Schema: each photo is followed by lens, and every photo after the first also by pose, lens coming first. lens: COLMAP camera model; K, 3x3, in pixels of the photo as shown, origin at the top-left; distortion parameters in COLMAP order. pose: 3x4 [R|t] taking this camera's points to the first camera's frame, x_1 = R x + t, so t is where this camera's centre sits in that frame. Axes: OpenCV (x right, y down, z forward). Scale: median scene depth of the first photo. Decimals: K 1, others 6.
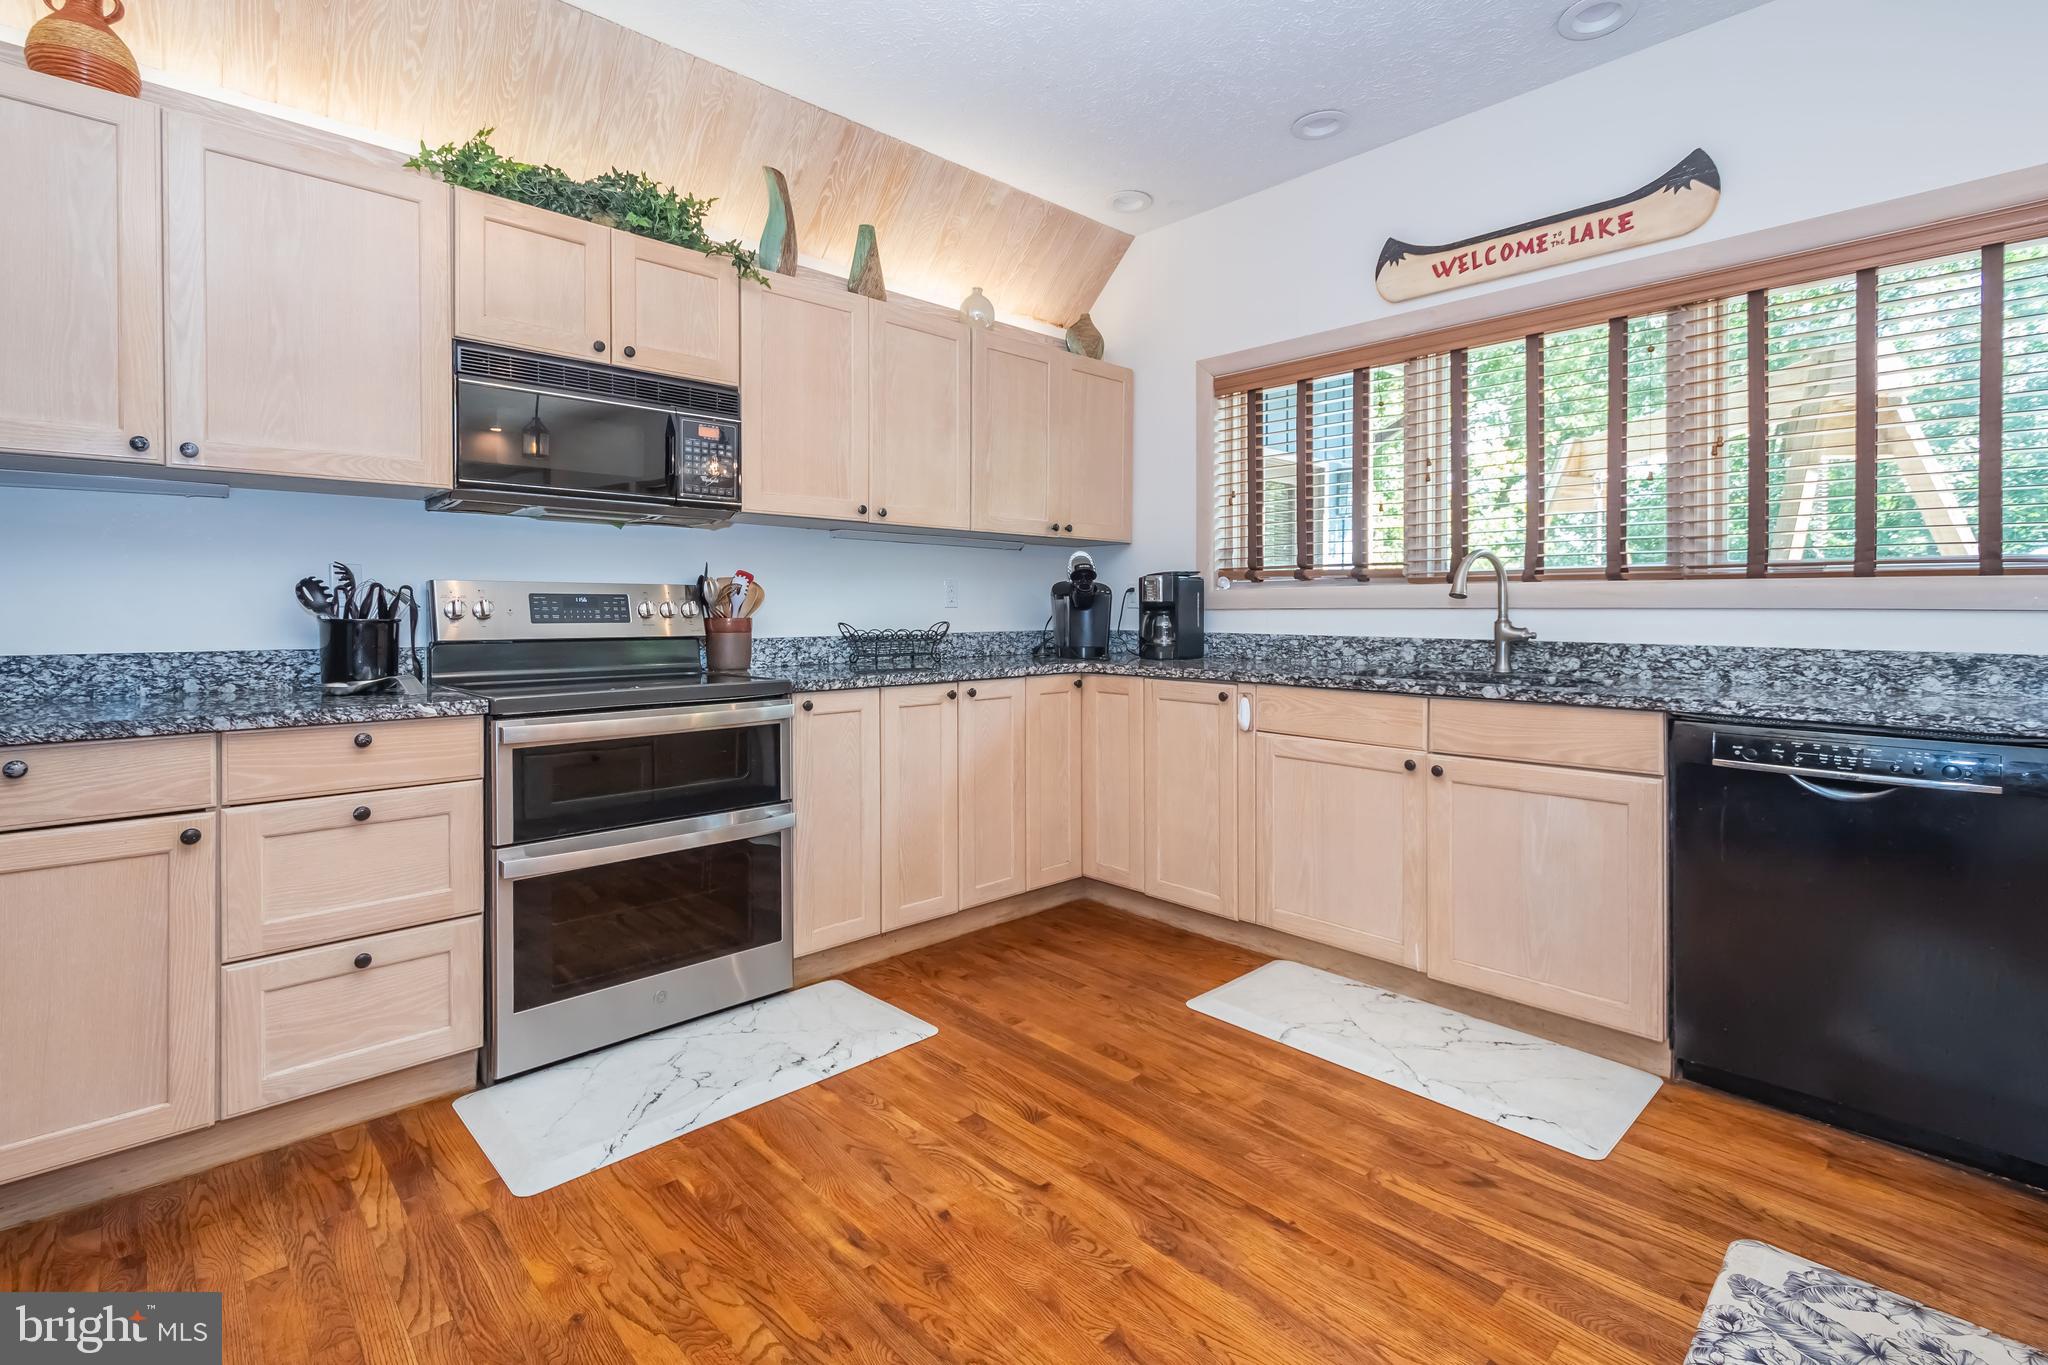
lens RADIAL K [[952.1, 0, 1022.0], [0, 952.1, 602.6], [0, 0, 1]] dist [0.013195, 0.000268]
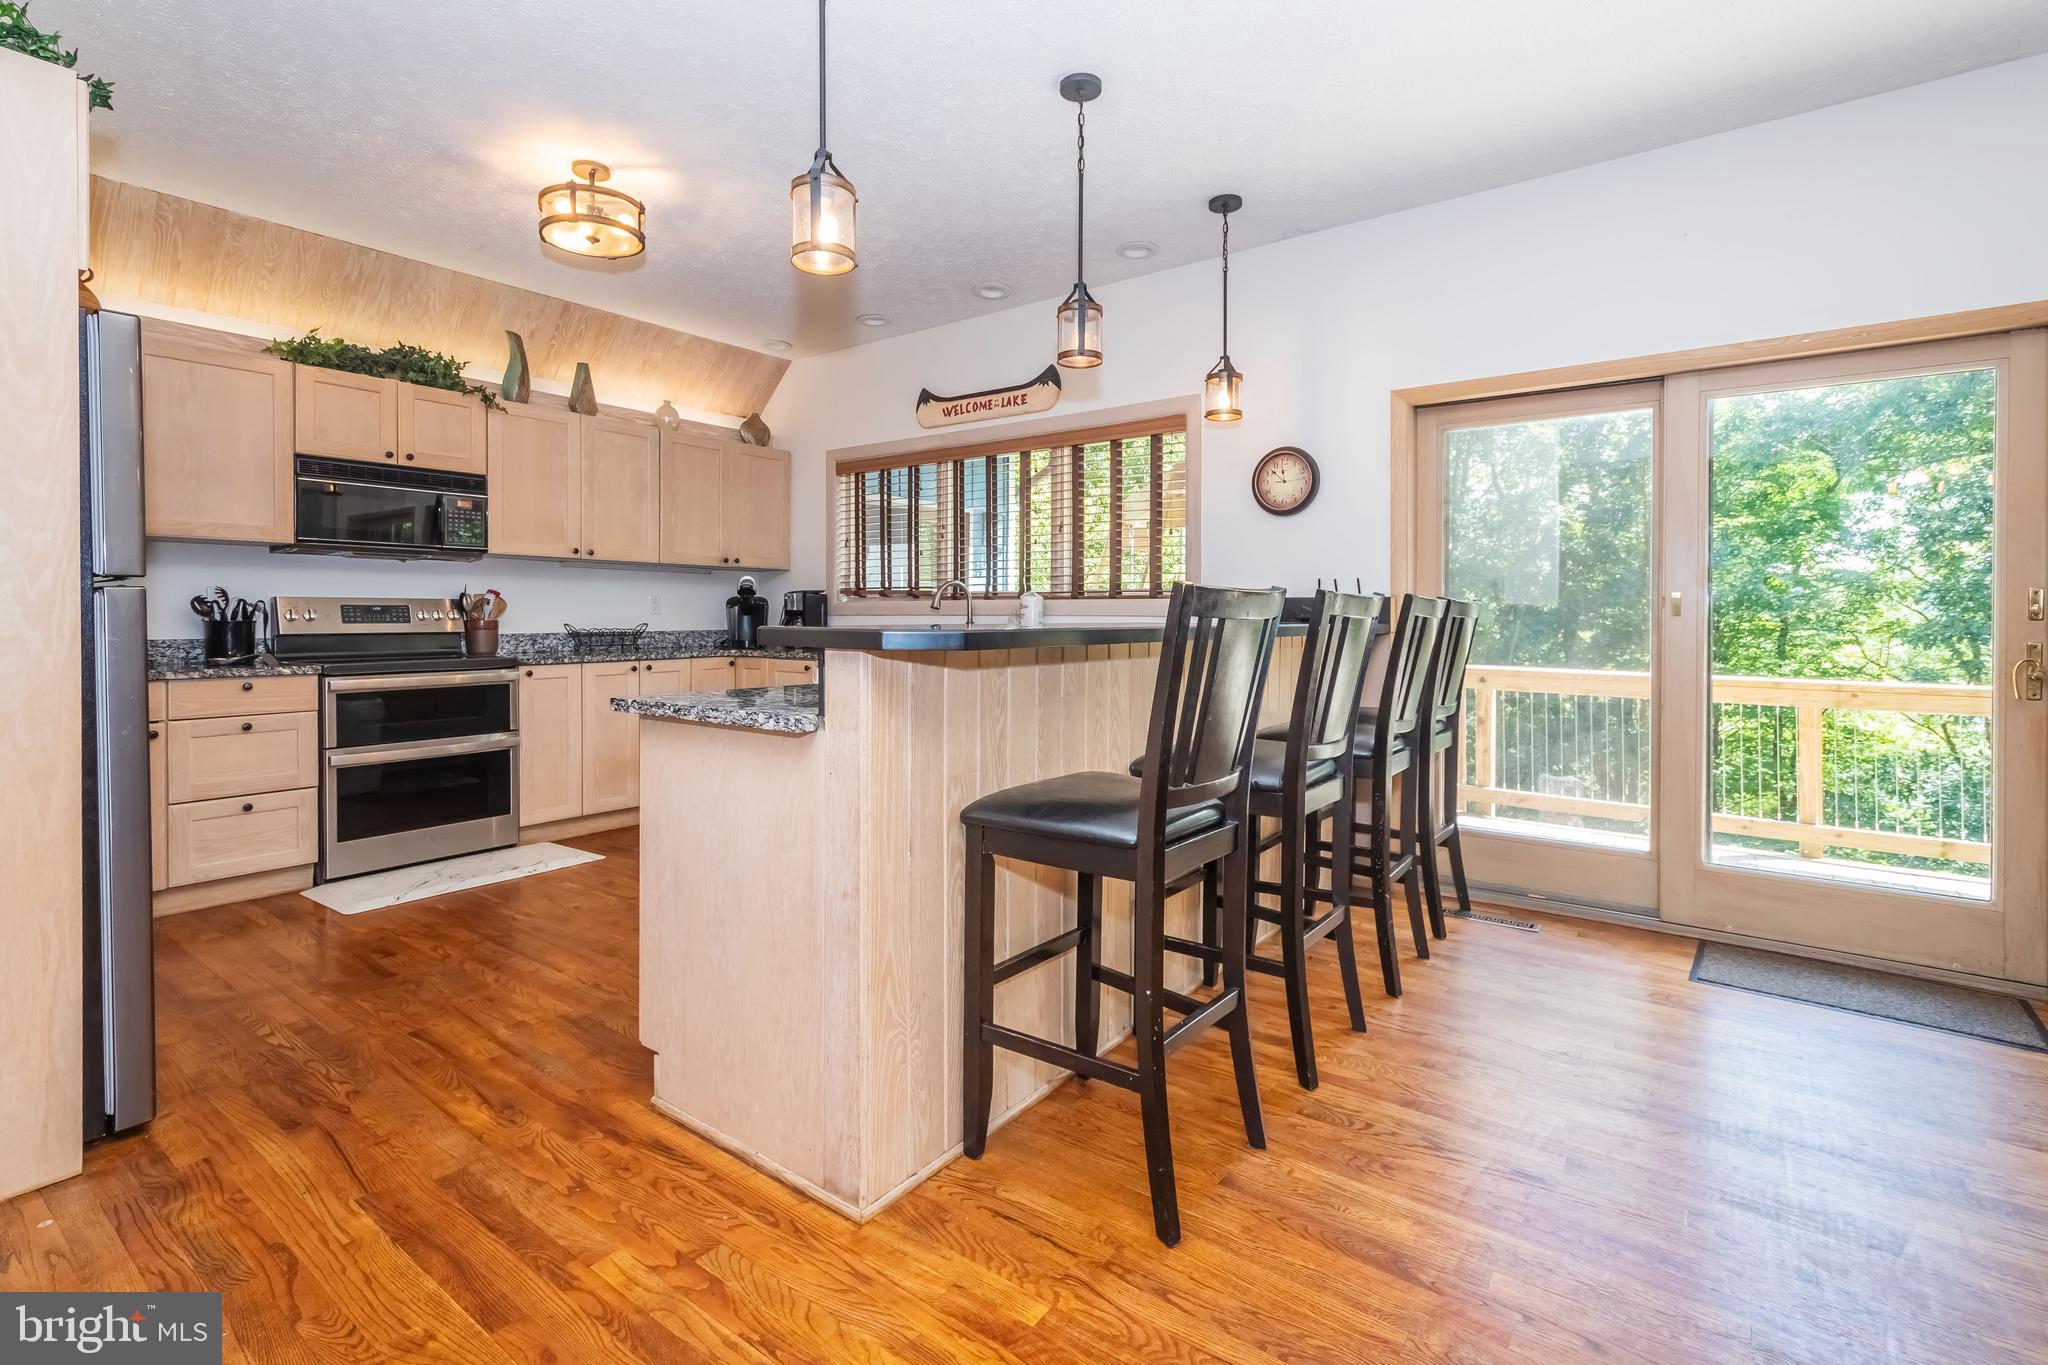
lens RADIAL K [[936.5, 0, 1017.4], [0, 936.5, 613.1], [0, 0, 1]] dist [0.009953, -0.000552]
pose [[0.984361, 0.001419, 0.176158, 0.299171], [-0.002249, 0.999987, 0.004510, -0.004871], [-0.176150, -0.004836, 0.984352, -0.699021]]
